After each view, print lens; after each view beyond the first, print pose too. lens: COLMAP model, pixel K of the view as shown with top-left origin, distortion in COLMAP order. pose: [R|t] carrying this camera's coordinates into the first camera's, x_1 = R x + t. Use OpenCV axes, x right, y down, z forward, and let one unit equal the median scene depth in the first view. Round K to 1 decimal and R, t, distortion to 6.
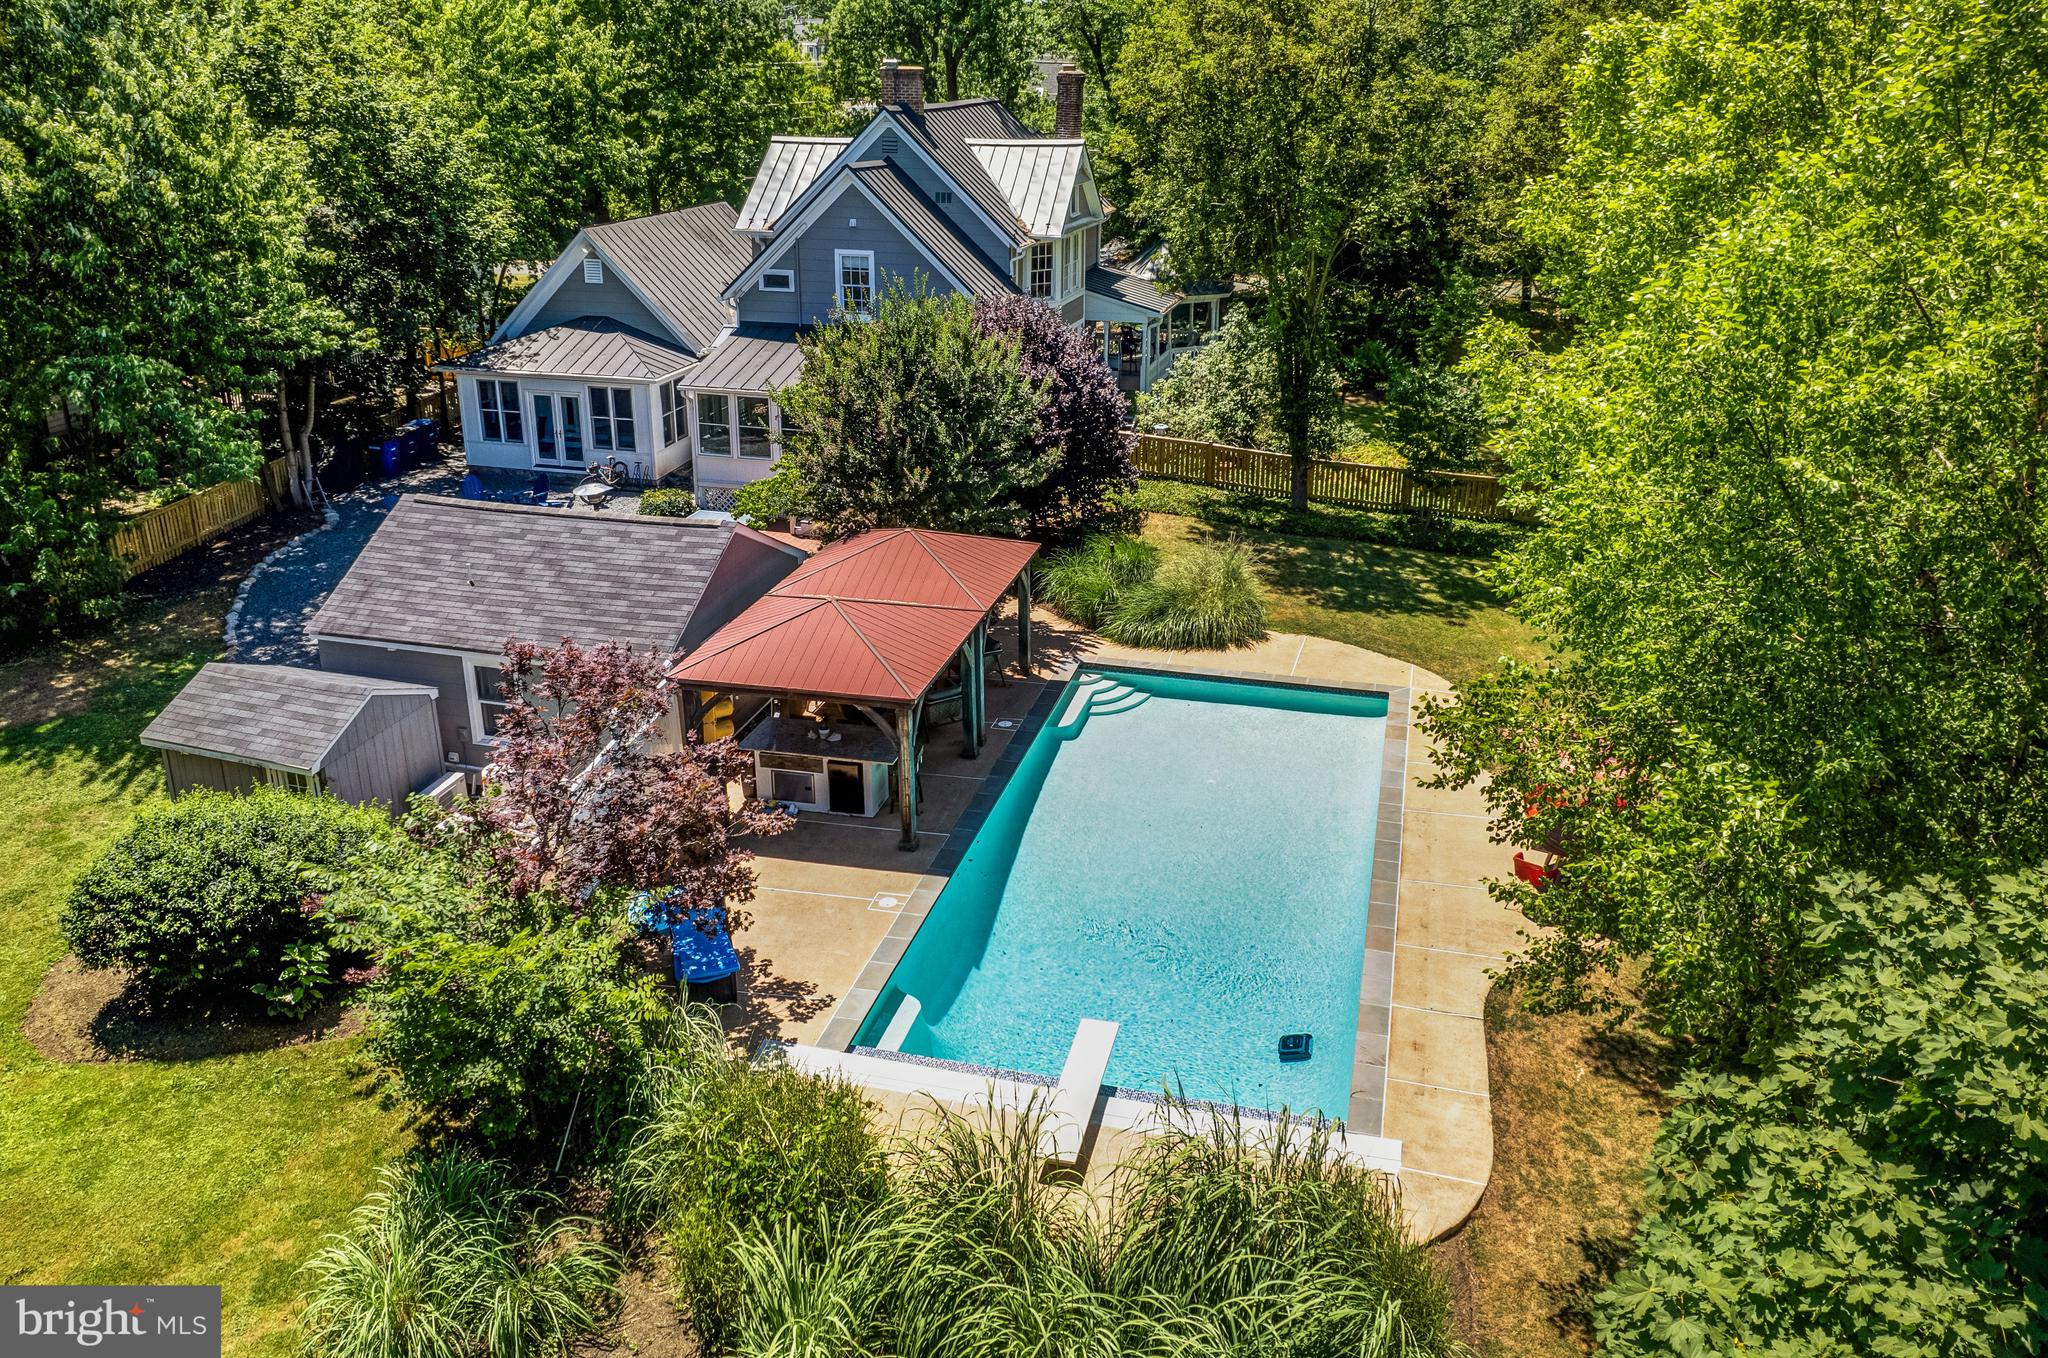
lens RADIAL K [[1560.0, 0, 1074.4], [0, 1560.0, 622.3], [0, 0, 1]] dist [-0.052692, 0.008192]
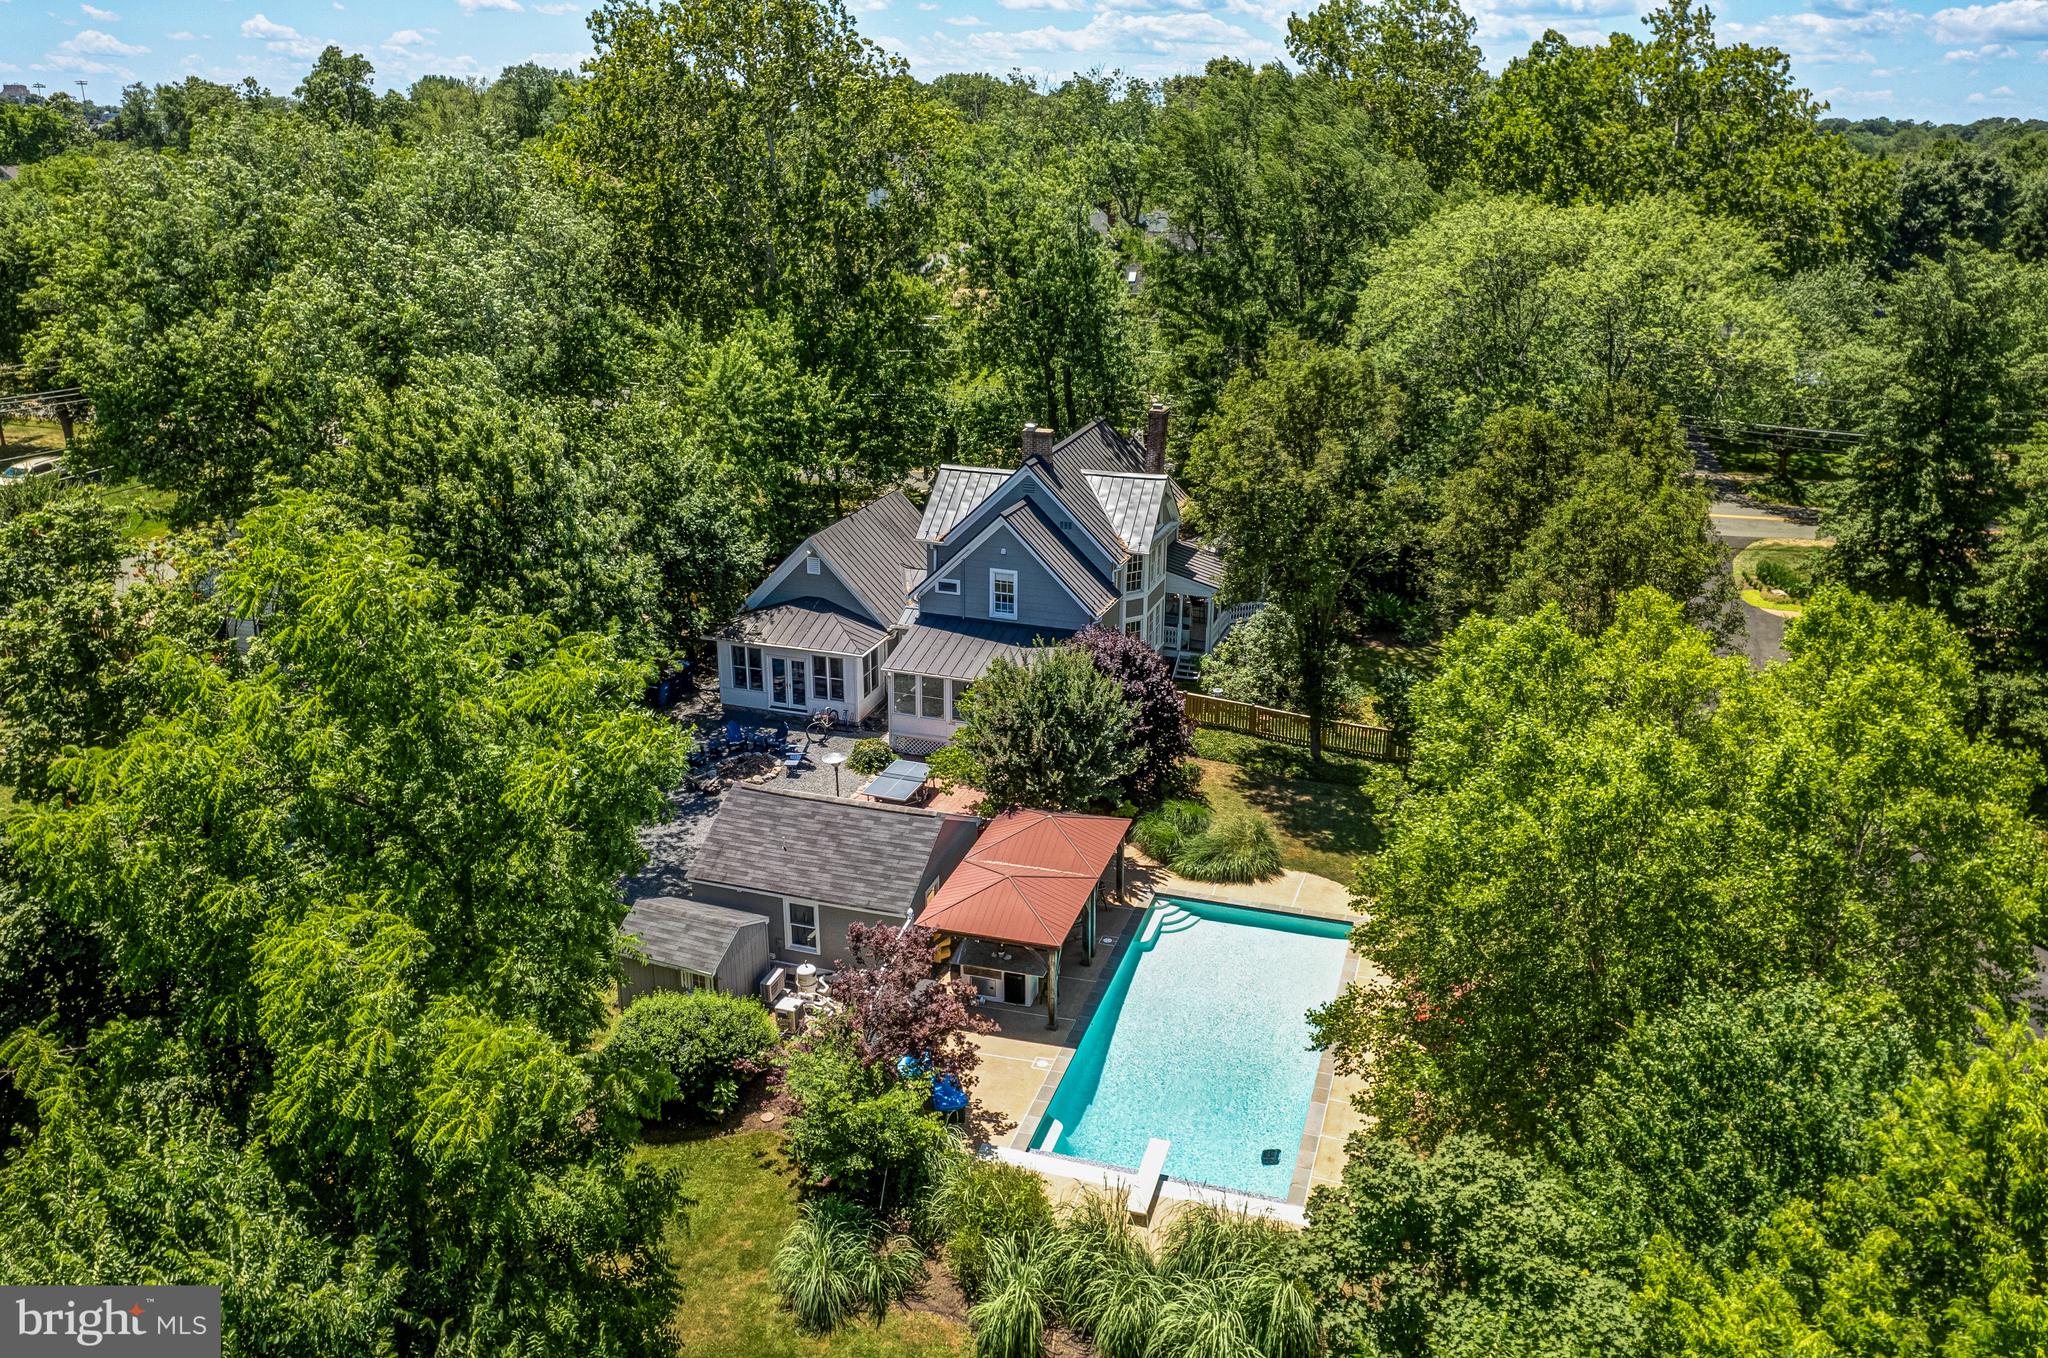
lens RADIAL K [[1560.0, 0, 1074.4], [0, 1560.0, 622.3], [0, 0, 1]] dist [-0.052692, 0.008192]
pose [[0.998429, 0.021161, -0.051877, -0.002147], [-0.023167, 0.998995, -0.038368, -0.189616], [0.051013, 0.039509, 0.997916, -0.579690]]
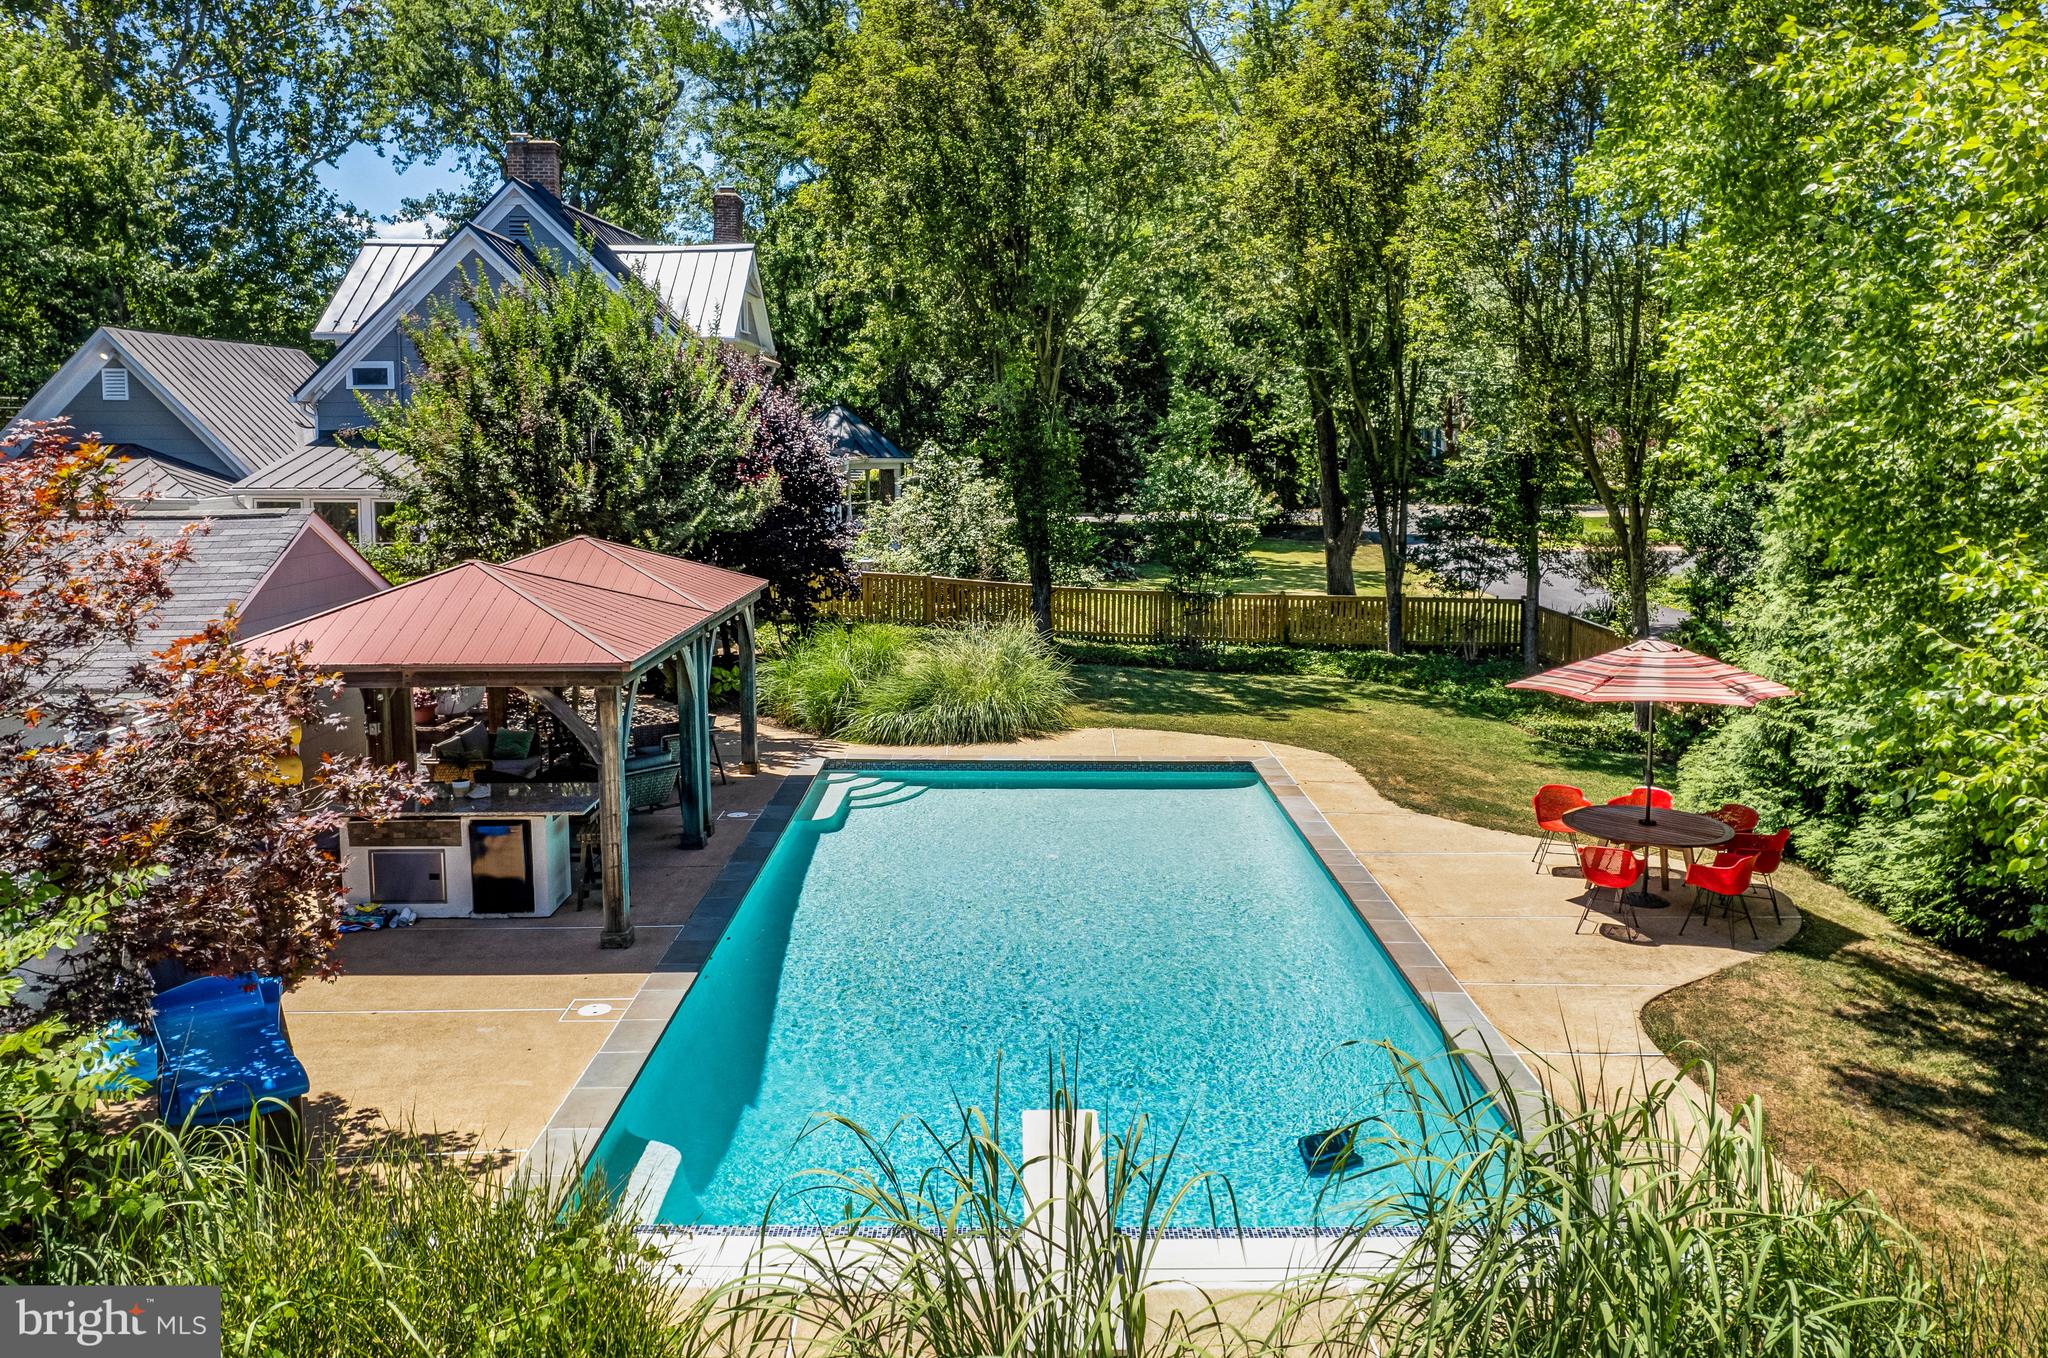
lens RADIAL K [[1560.0, 0, 1074.4], [0, 1560.0, 622.3], [0, 0, 1]] dist [-0.052692, 0.008192]
pose [[0.968059, -0.033235, 0.248511, -0.064355], [0.087279, 0.973852, -0.209751, 0.130934], [-0.235041, 0.224741, 0.945646, 0.298241]]
